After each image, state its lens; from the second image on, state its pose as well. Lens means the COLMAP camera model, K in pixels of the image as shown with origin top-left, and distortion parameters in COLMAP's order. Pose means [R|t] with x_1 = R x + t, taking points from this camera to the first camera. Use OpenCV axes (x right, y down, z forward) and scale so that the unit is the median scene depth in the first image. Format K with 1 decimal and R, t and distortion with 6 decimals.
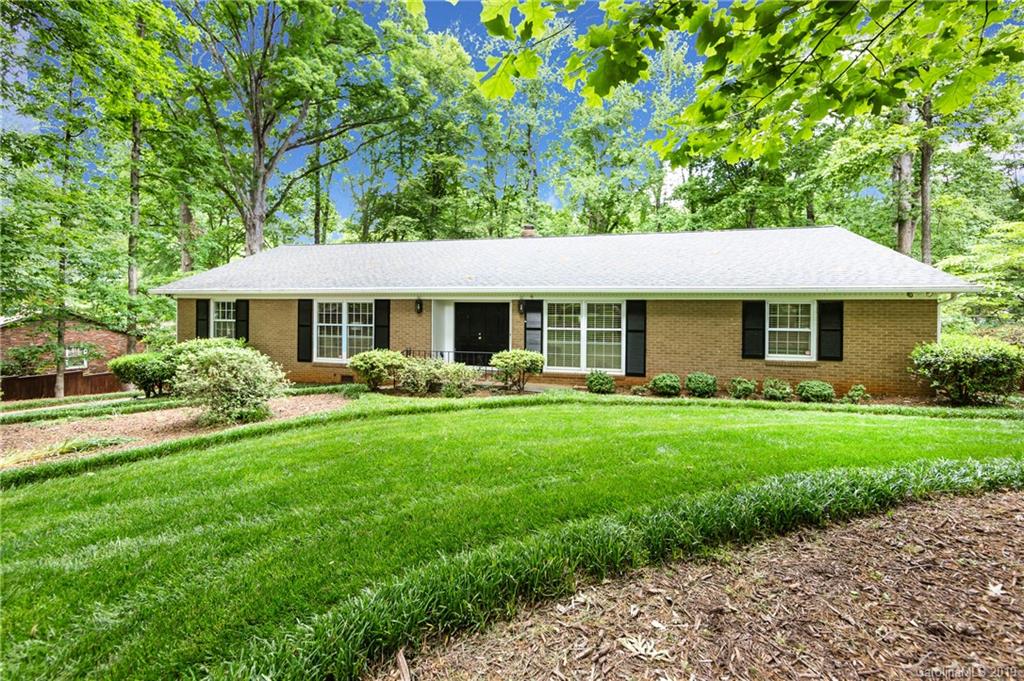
lens RADIAL K [[418.1, 0, 512.1], [0, 418.1, 312.3], [0, 0, 1]] dist [-0.002091, -0.000350]
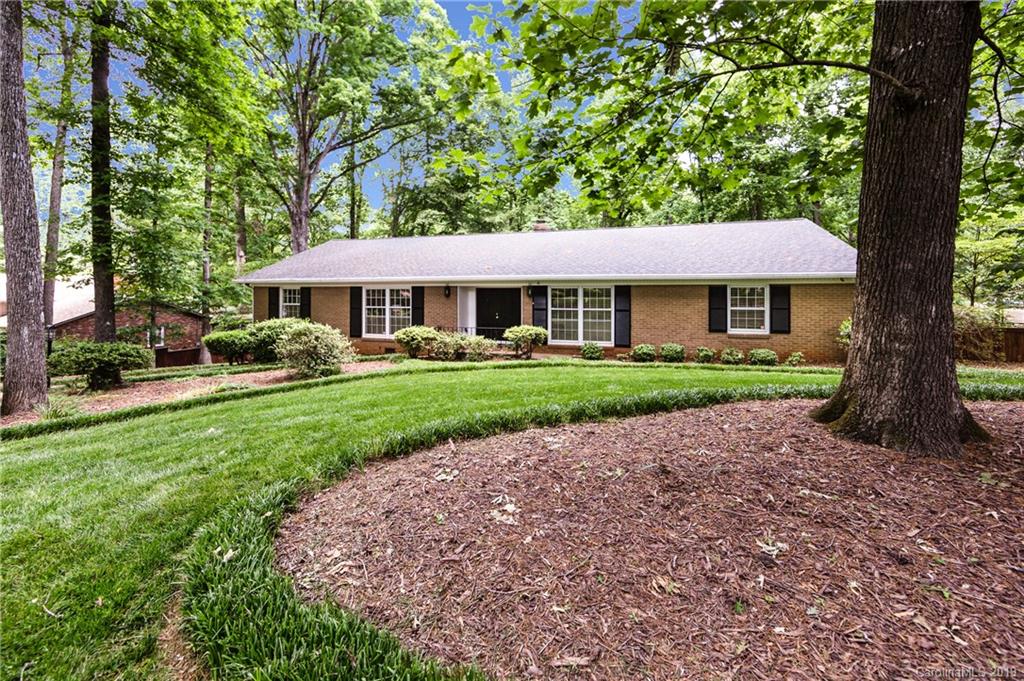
lens RADIAL K [[409.8, 0, 510.5], [0, 409.8, 296.3], [0, 0, 1]] dist [-0.000950, -0.000162]
pose [[0.998278, -0.007354, -0.058204, 0.034813], [0.007423, 0.999972, 0.000965, -0.000247], [0.058195, -0.001395, 0.998304, -0.204198]]
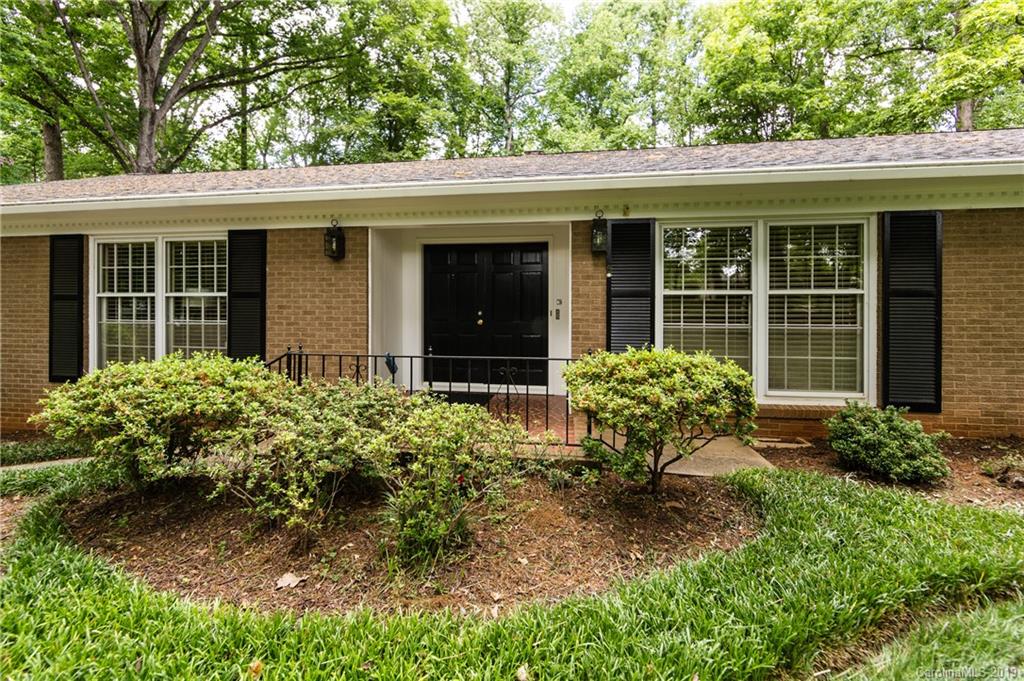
lens RADIAL K [[408.9, 0, 512.3], [0, 408.9, 308.0], [0, 0, 1]] dist [-0.001557, -0.000696]
pose [[0.995311, -0.008272, 0.096376, -0.094592], [0.007904, 0.999960, 0.004197, 0.049766], [-0.096407, -0.003415, 0.995336, 0.611912]]
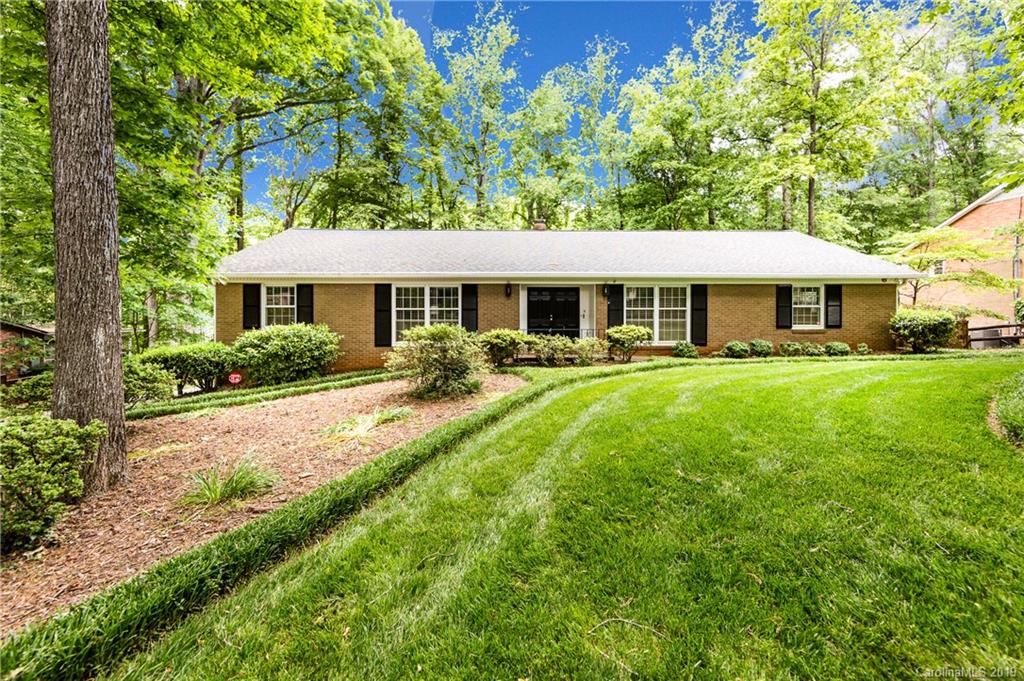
lens RADIAL K [[408.9, 0, 512.3], [0, 408.9, 308.0], [0, 0, 1]] dist [-0.001557, -0.000696]
pose [[0.965430, -0.010453, 0.260454, -0.509411], [0.009229, 0.999940, 0.005922, 0.026331], [-0.260500, -0.003314, 0.965468, -0.021629]]
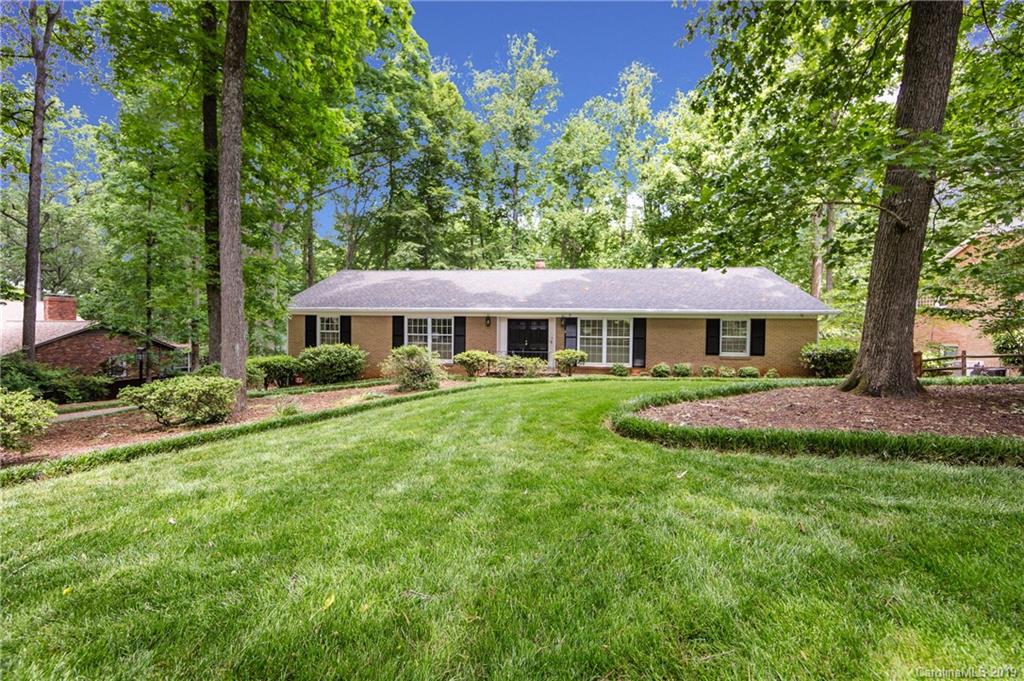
lens RADIAL K [[421.4, 0, 503.6], [0, 421.4, 340.4], [0, 0, 1]] dist [0.000138, -0.000124]
pose [[0.995310, 0.000322, 0.096732, -0.322899], [-0.002935, 0.999635, 0.026865, 0.012120], [-0.096688, -0.027023, 0.994948, -0.453207]]
